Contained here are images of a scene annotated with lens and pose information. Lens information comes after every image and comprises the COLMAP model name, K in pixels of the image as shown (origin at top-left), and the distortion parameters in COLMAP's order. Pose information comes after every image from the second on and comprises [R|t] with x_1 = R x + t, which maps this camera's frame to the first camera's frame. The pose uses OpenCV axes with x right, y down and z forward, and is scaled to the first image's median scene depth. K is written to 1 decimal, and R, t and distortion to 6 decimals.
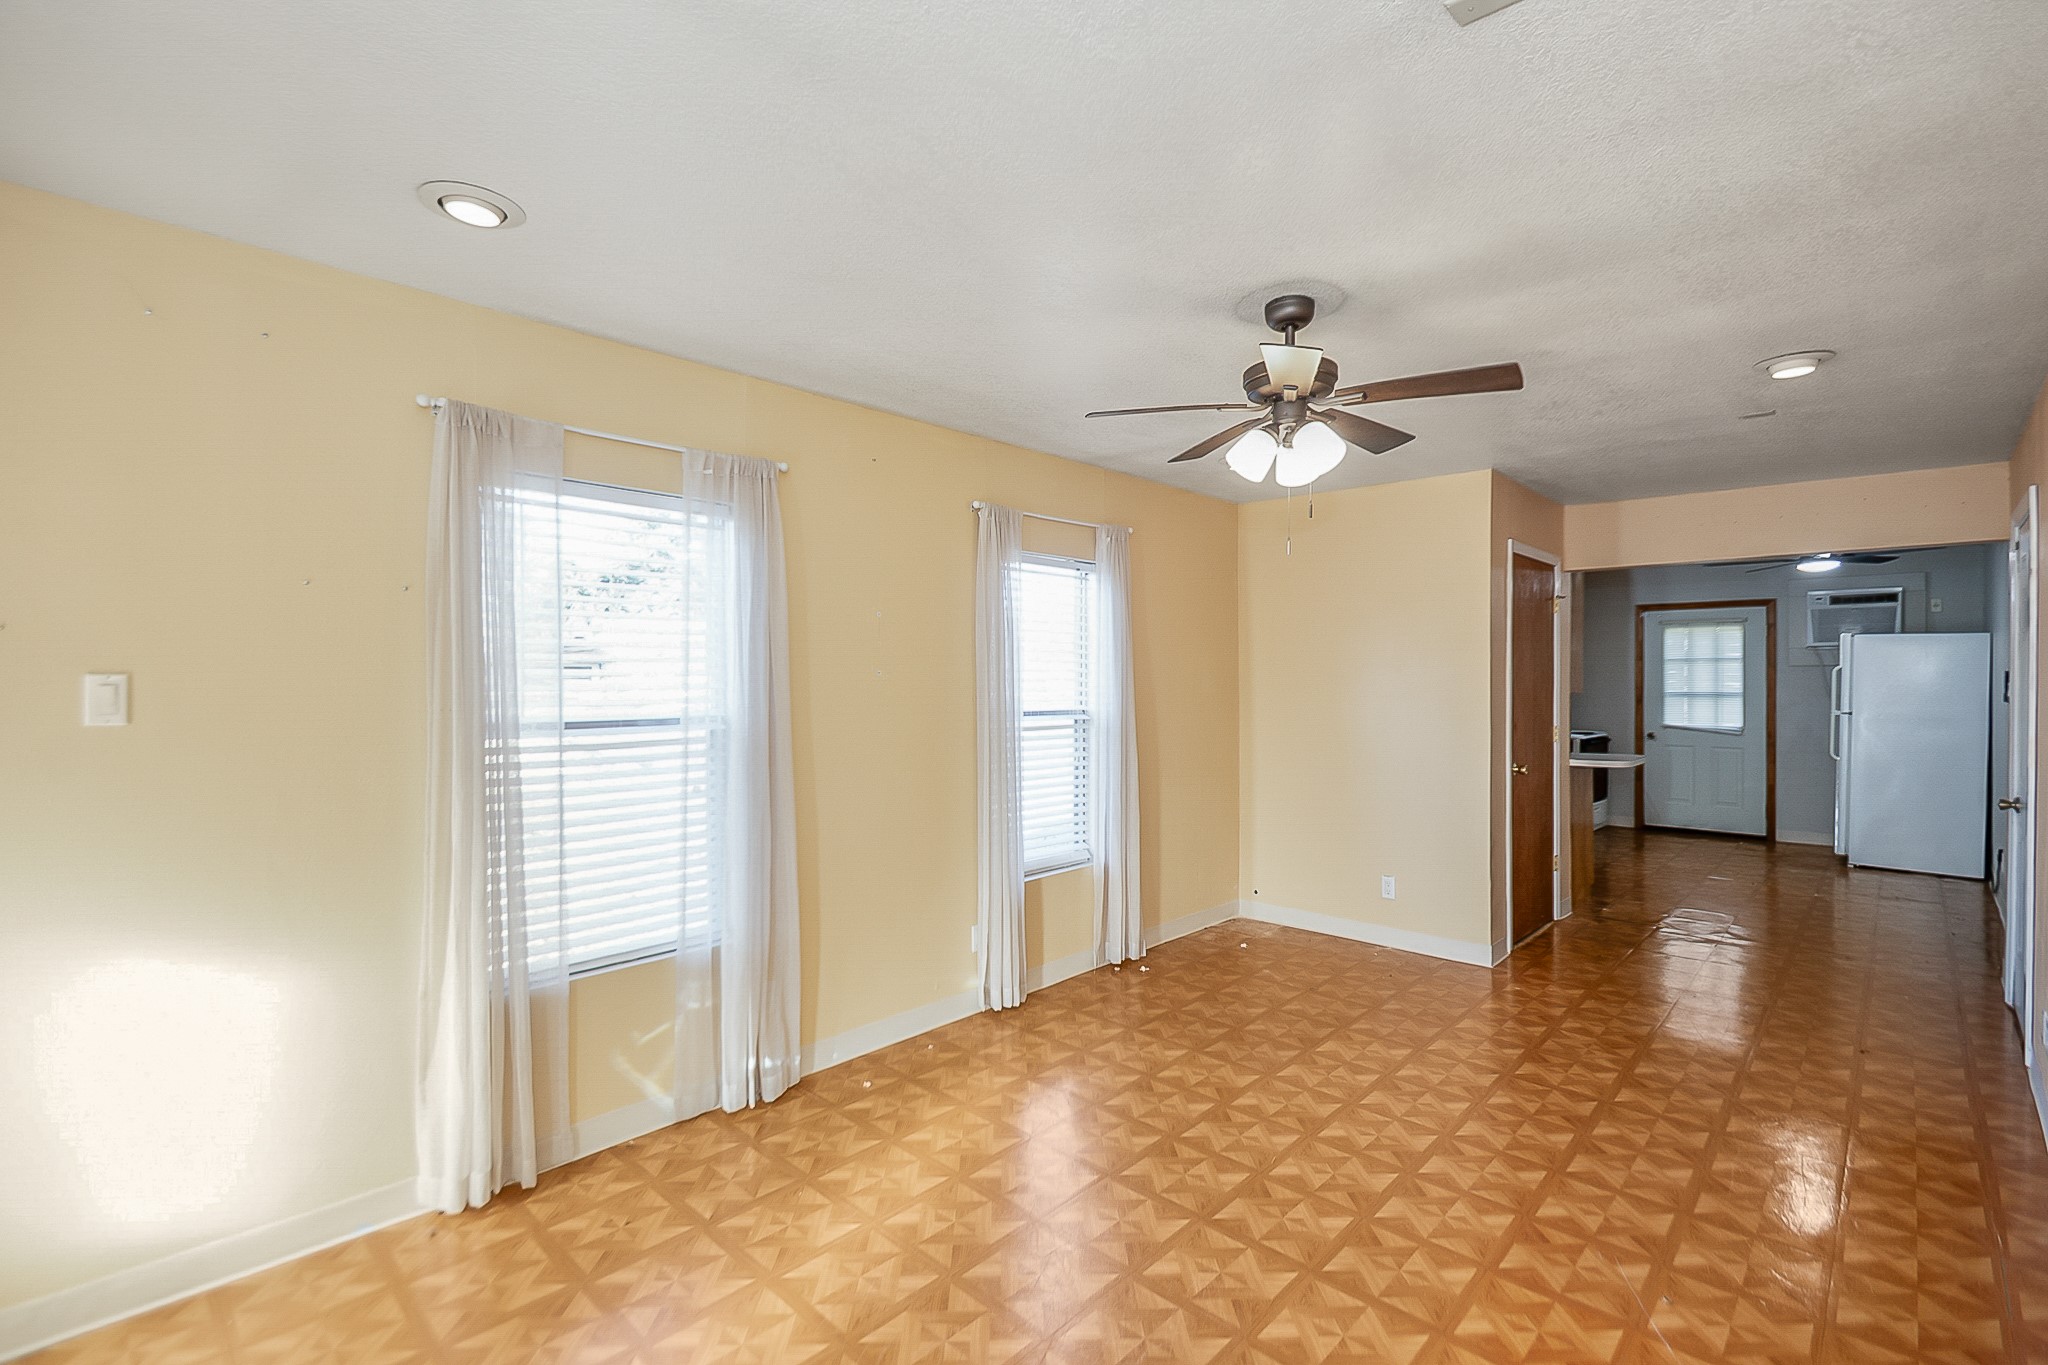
lens RADIAL K [[914.1, 0, 1013.0], [0, 914.1, 681.7], [0, 0, 1]] dist [0.019601, -0.014919]
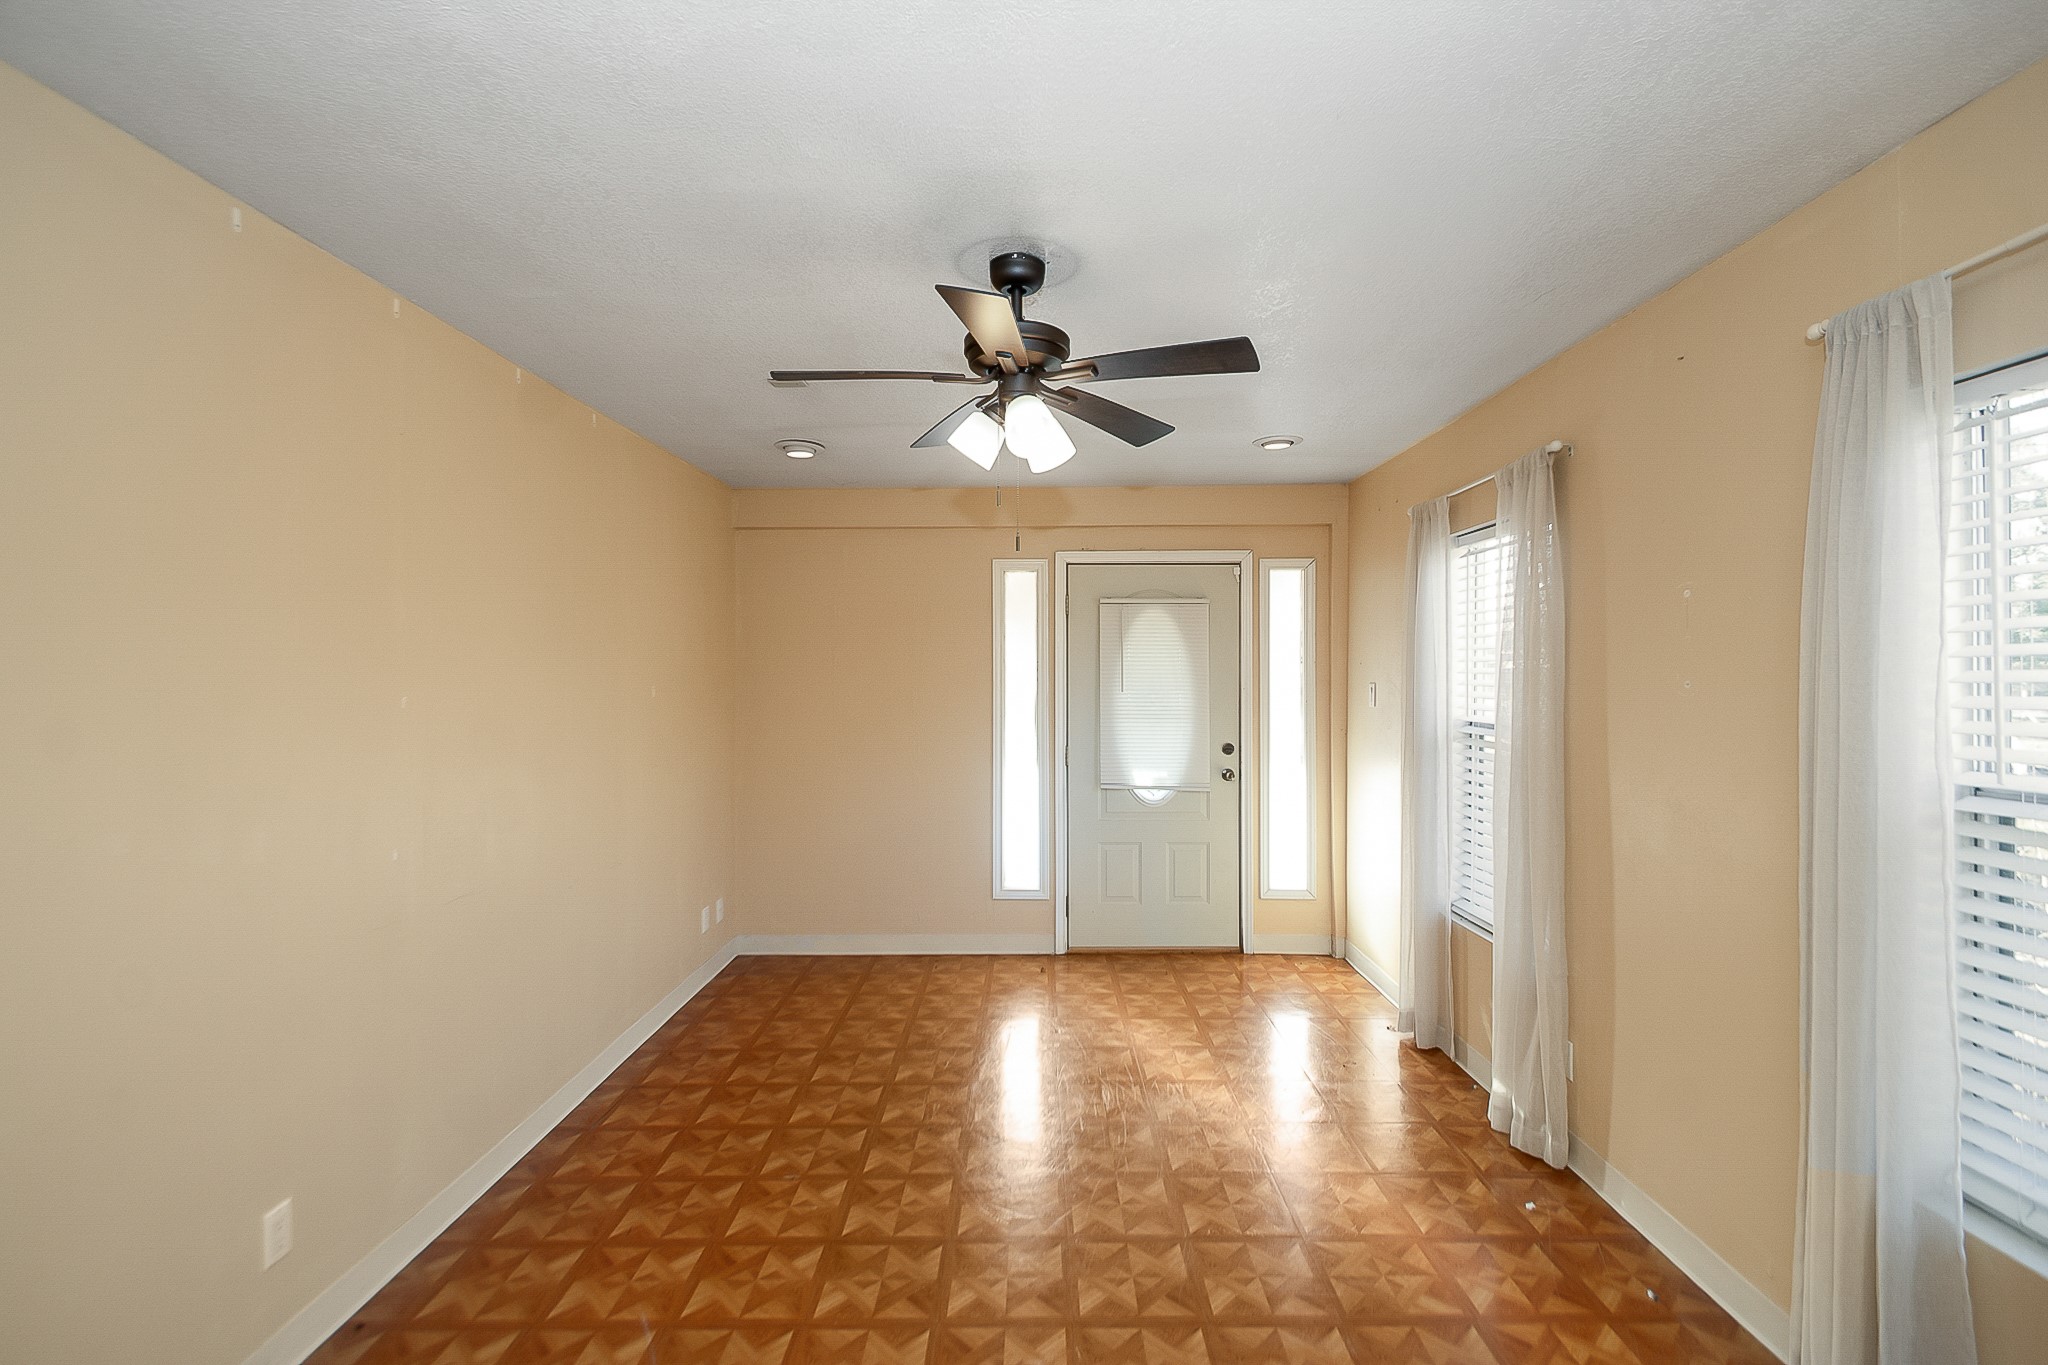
lens RADIAL K [[894.4, 0, 1035.5], [0, 894.4, 667.9], [0, 0, 1]] dist [0.021314, -0.018677]
pose [[-0.708976, -0.008548, -0.705181, 0.689726], [-0.001212, 0.999940, -0.010902, -0.015804], [0.705232, -0.006875, -0.708944, 1.246011]]
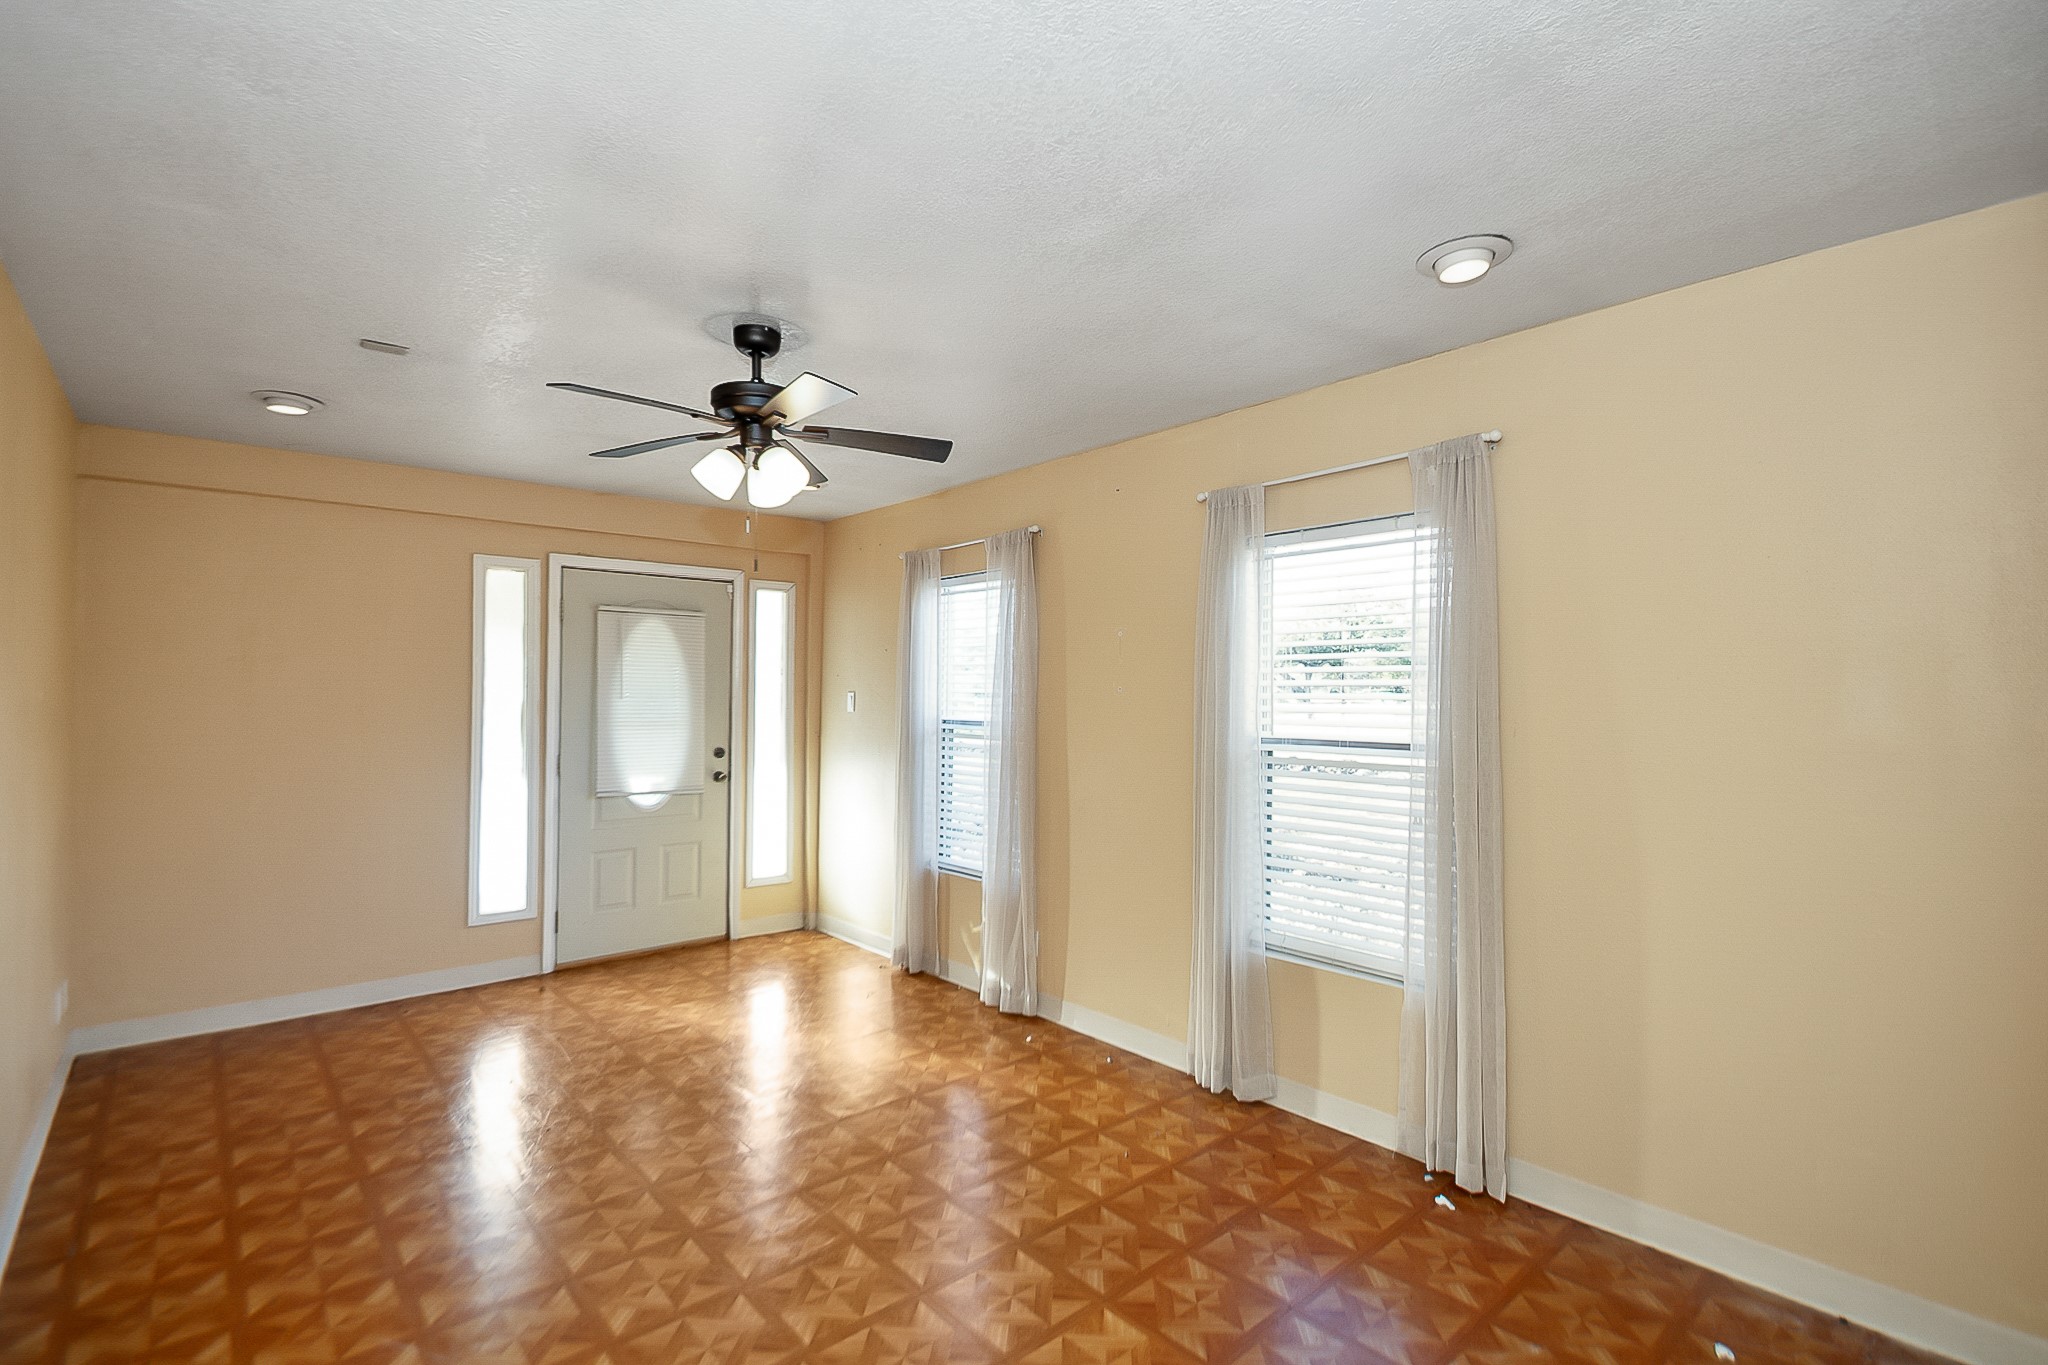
lens RADIAL K [[914.1, 0, 1013.0], [0, 914.1, 681.7], [0, 0, 1]] dist [0.019601, -0.014919]
pose [[-0.079583, -0.017934, -0.996667, 1.017374], [-0.005654, 0.999830, -0.017540, 0.001464], [0.996812, 0.004239, -0.079671, 1.065840]]
